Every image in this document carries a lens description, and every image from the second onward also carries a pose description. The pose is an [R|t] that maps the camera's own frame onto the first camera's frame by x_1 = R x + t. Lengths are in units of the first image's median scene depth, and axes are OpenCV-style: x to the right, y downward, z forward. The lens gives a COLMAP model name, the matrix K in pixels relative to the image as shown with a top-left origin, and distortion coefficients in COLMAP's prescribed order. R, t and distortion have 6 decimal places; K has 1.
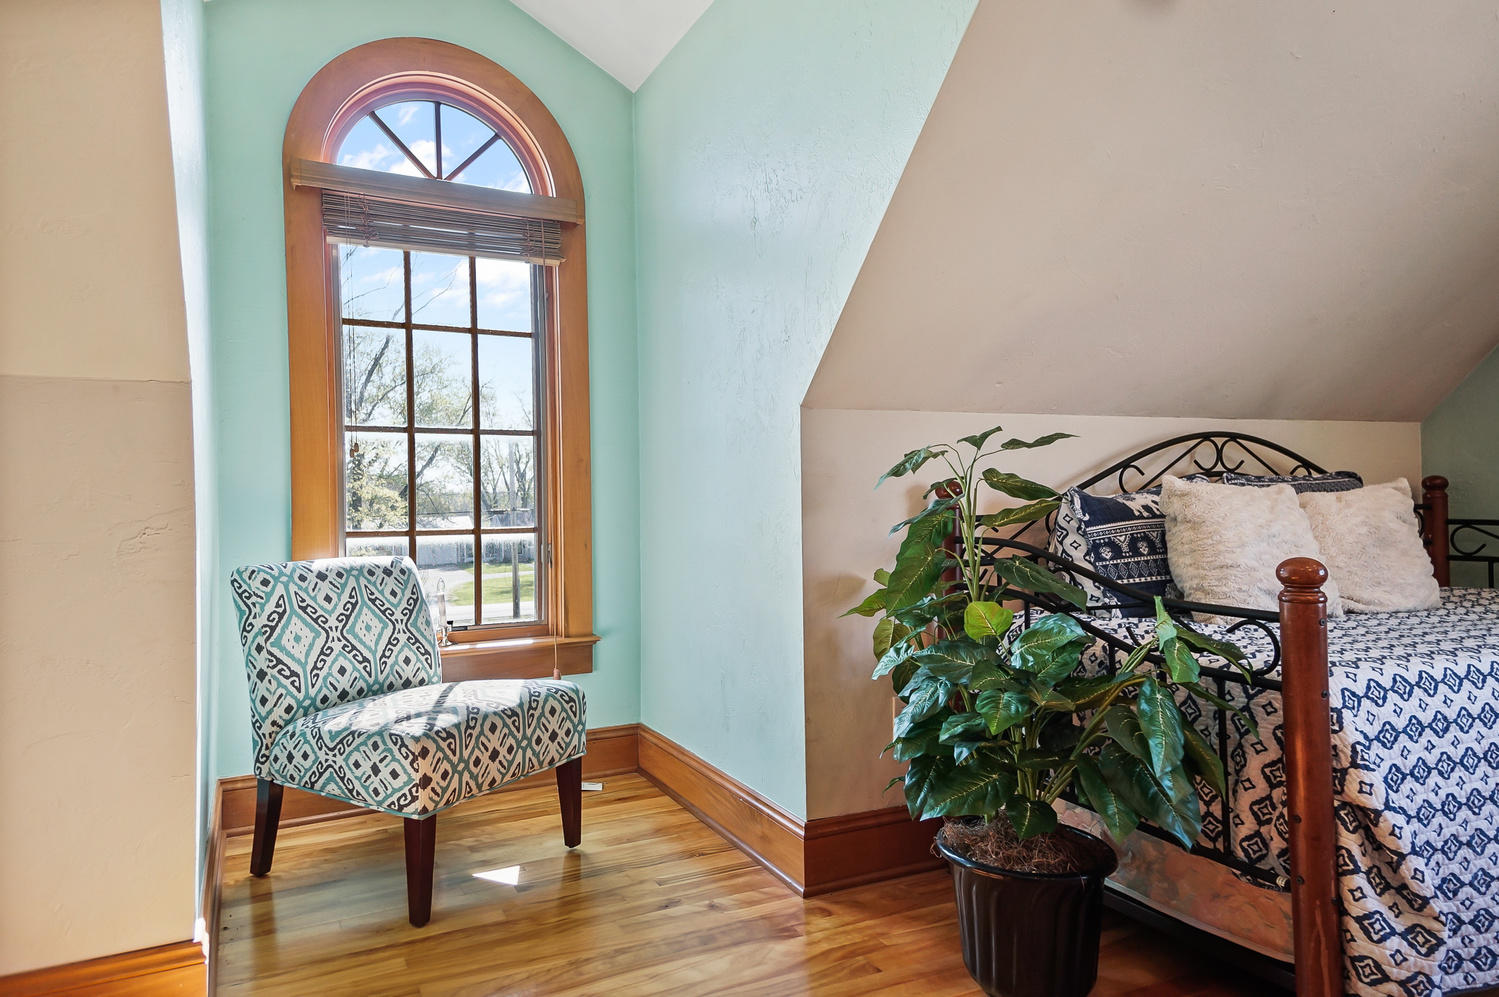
lens RADIAL K [[971.9, 0, 749.9], [0, 971.9, 489.1], [0, 0, 1]] dist [0.085846, 0.002084]
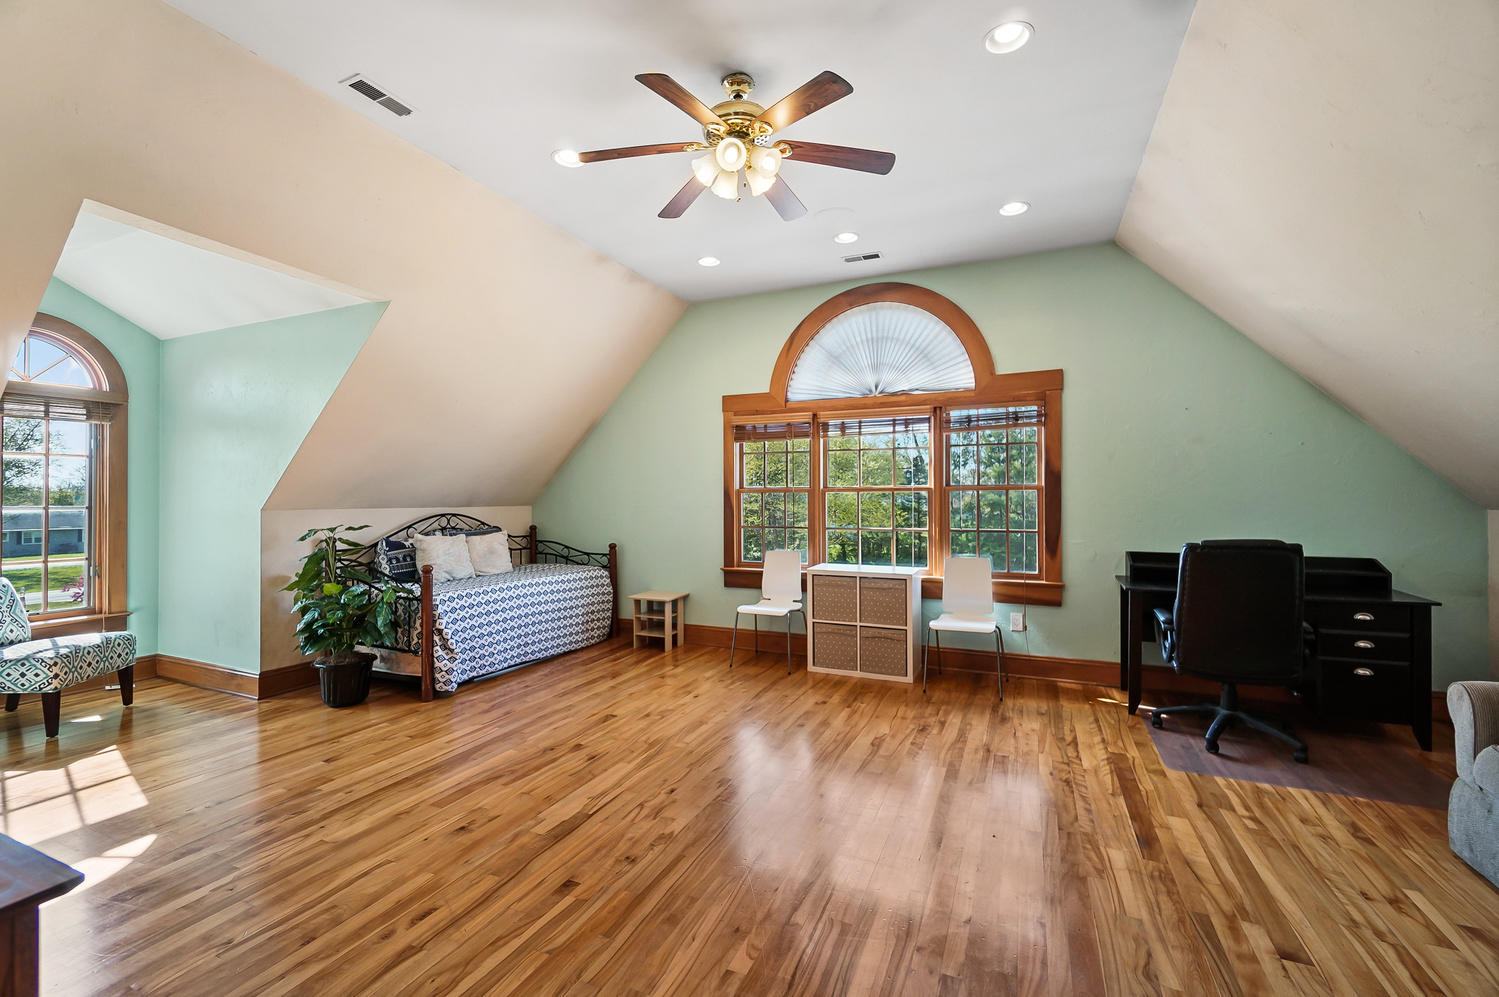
lens RADIAL K [[643.5, 0, 735.6], [0, 643.5, 493.0], [0, 0, 1]] dist [0.005465, -0.002502]
pose [[0.774199, 0.017449, 0.632702, -0.055876], [-0.014452, 0.999847, -0.009891, -0.134876], [-0.632777, -0.001486, 0.774332, -1.119516]]
